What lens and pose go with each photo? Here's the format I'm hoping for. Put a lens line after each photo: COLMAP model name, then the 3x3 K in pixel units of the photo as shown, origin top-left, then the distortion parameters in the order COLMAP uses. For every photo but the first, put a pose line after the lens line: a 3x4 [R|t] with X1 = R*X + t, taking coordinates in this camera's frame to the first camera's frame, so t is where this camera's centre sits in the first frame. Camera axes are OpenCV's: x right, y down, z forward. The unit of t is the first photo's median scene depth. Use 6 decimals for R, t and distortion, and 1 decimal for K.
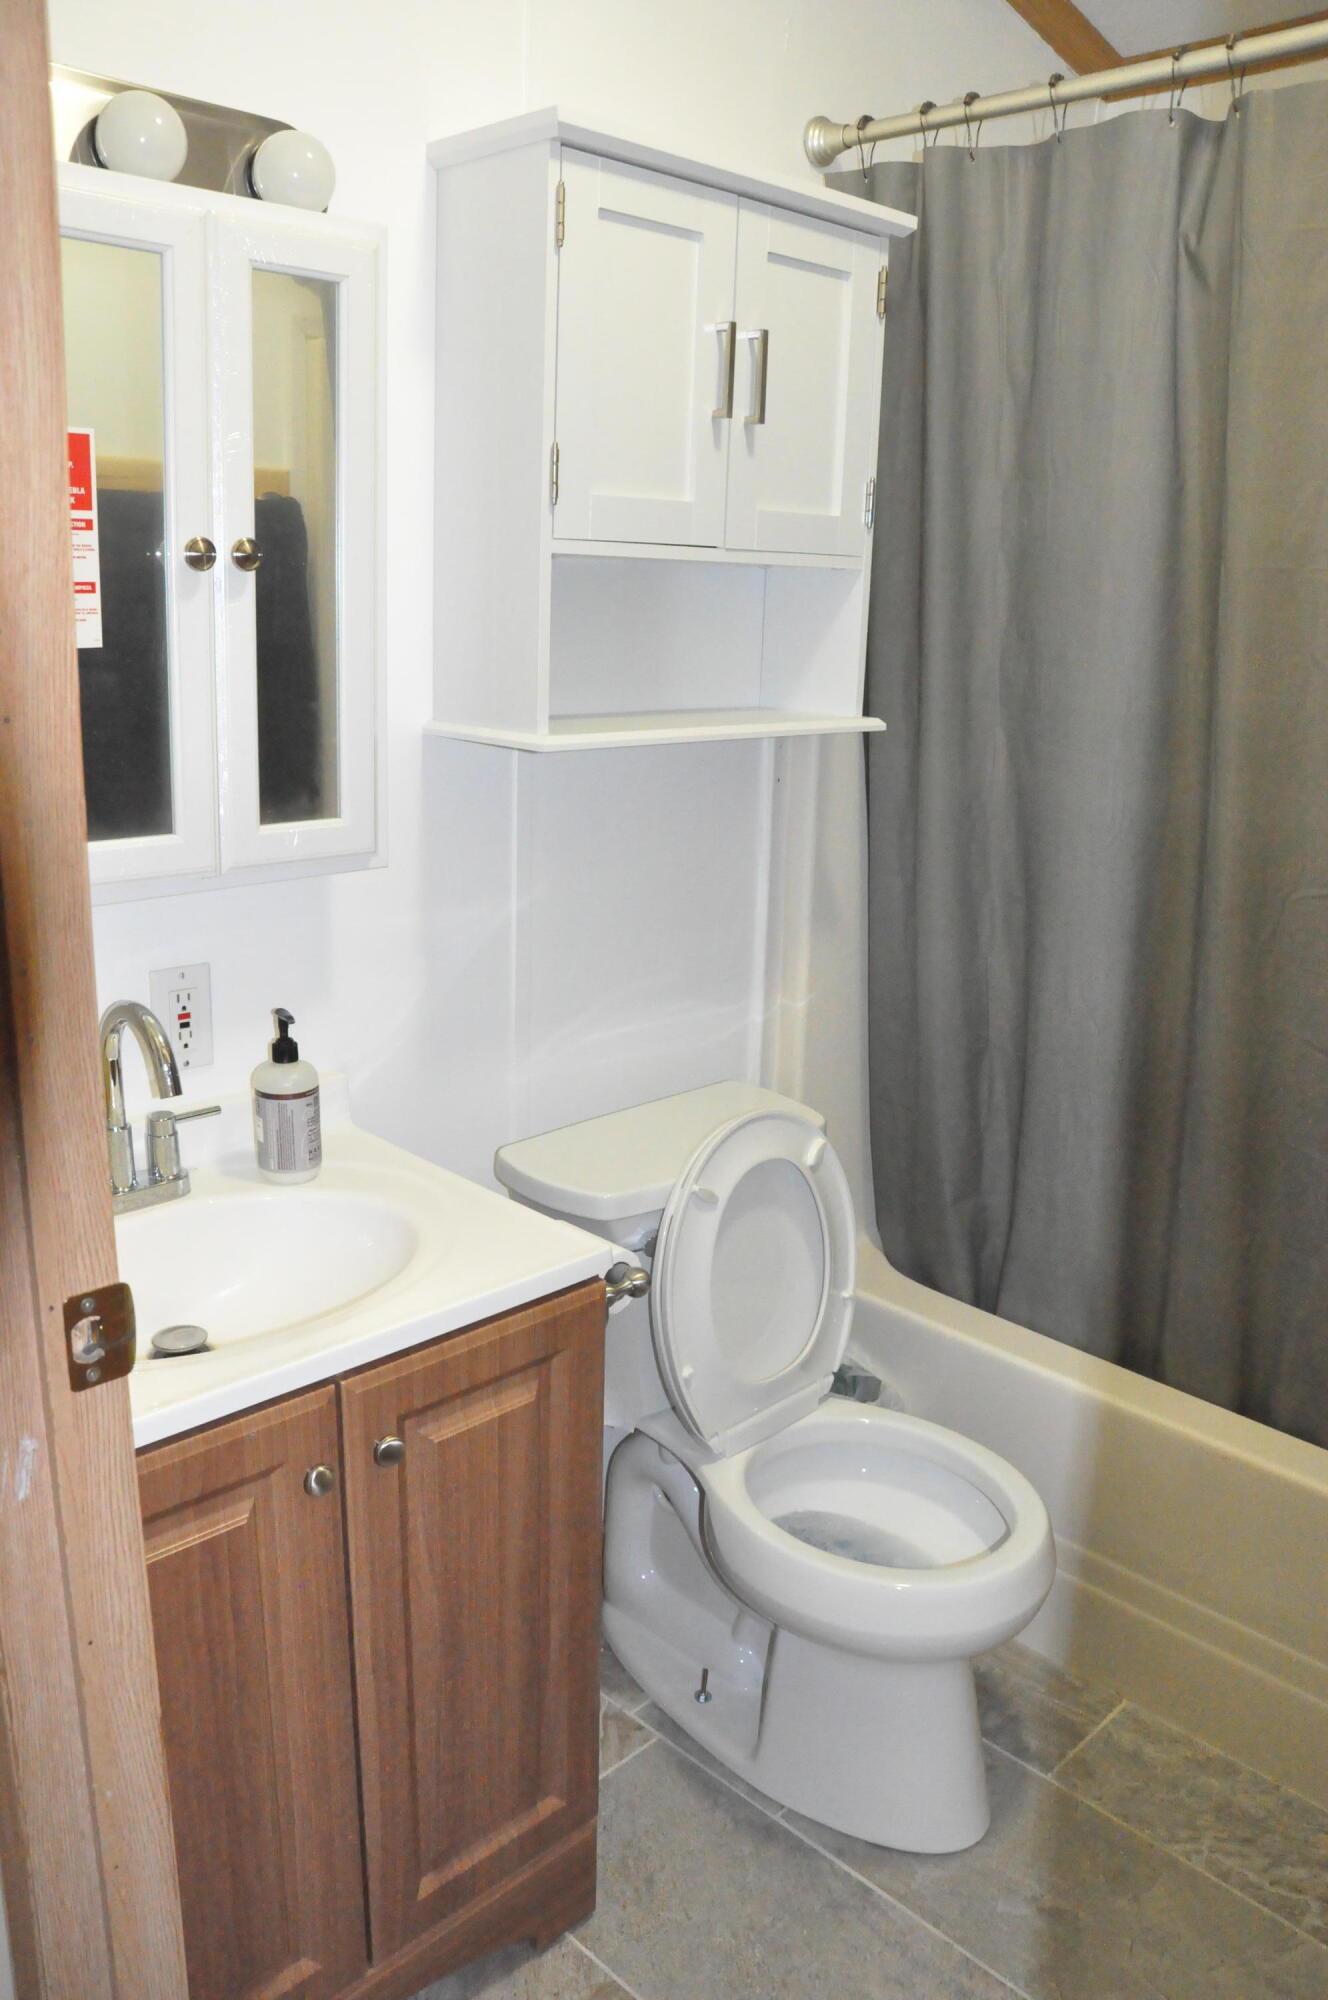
lens RADIAL K [[1552.0, 0, 664.0], [0, 1552.0, 1000.0], [0, 0, 1]] dist [-0.142697, 0.094730]
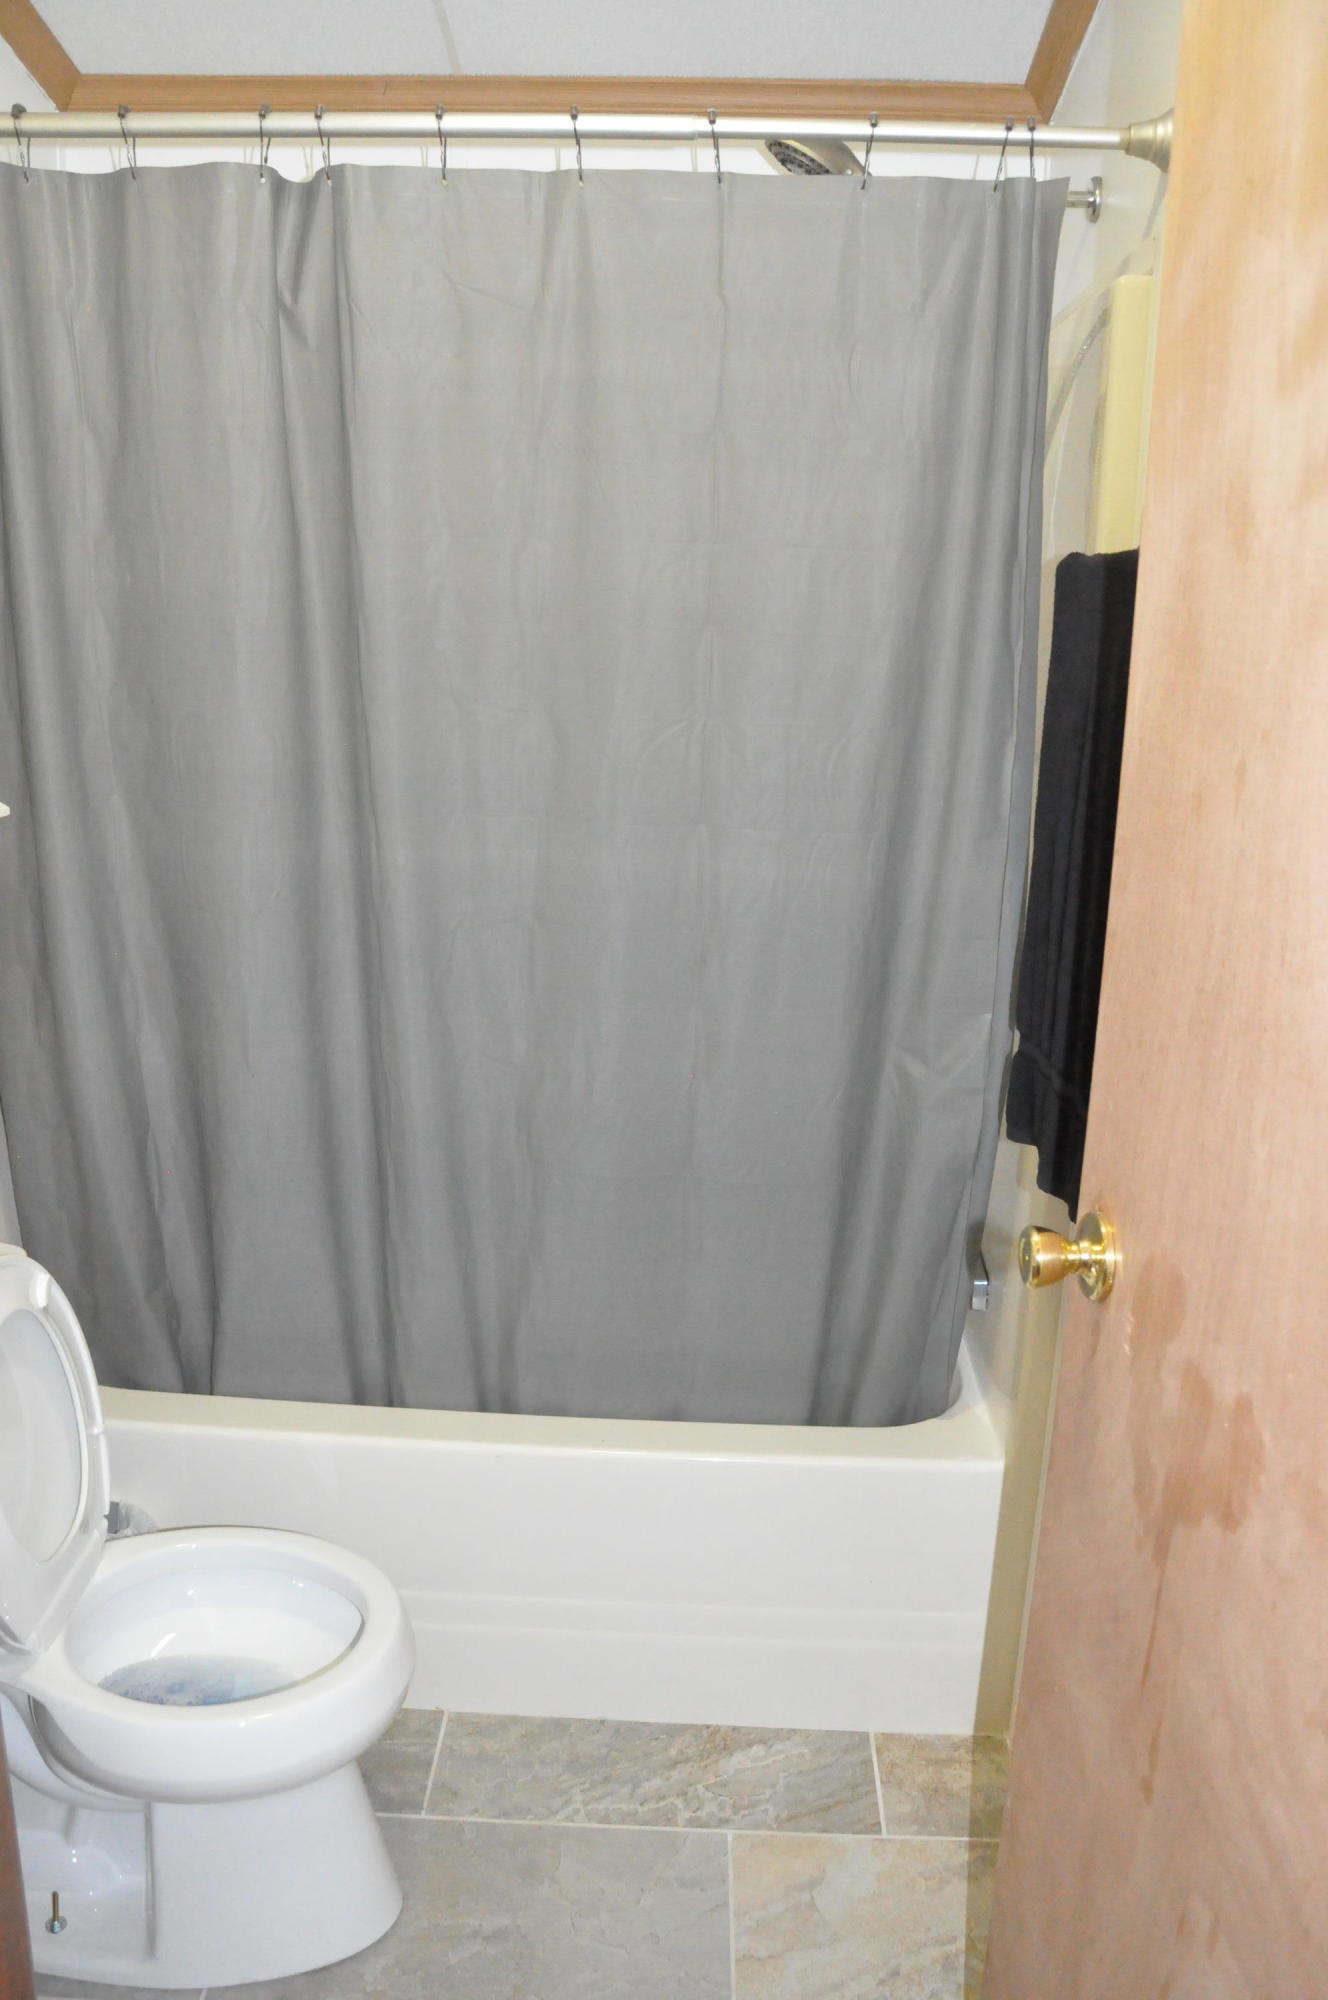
lens RADIAL K [[1552.0, 0, 664.0], [0, 1552.0, 1000.0], [0, 0, 1]] dist [-0.142697, 0.094730]
pose [[0.725160, -0.179570, 0.664754, -0.206065], [0.176395, 0.981628, 0.072744, -0.070698], [-0.665603, 0.064508, 0.743513, 0.103190]]
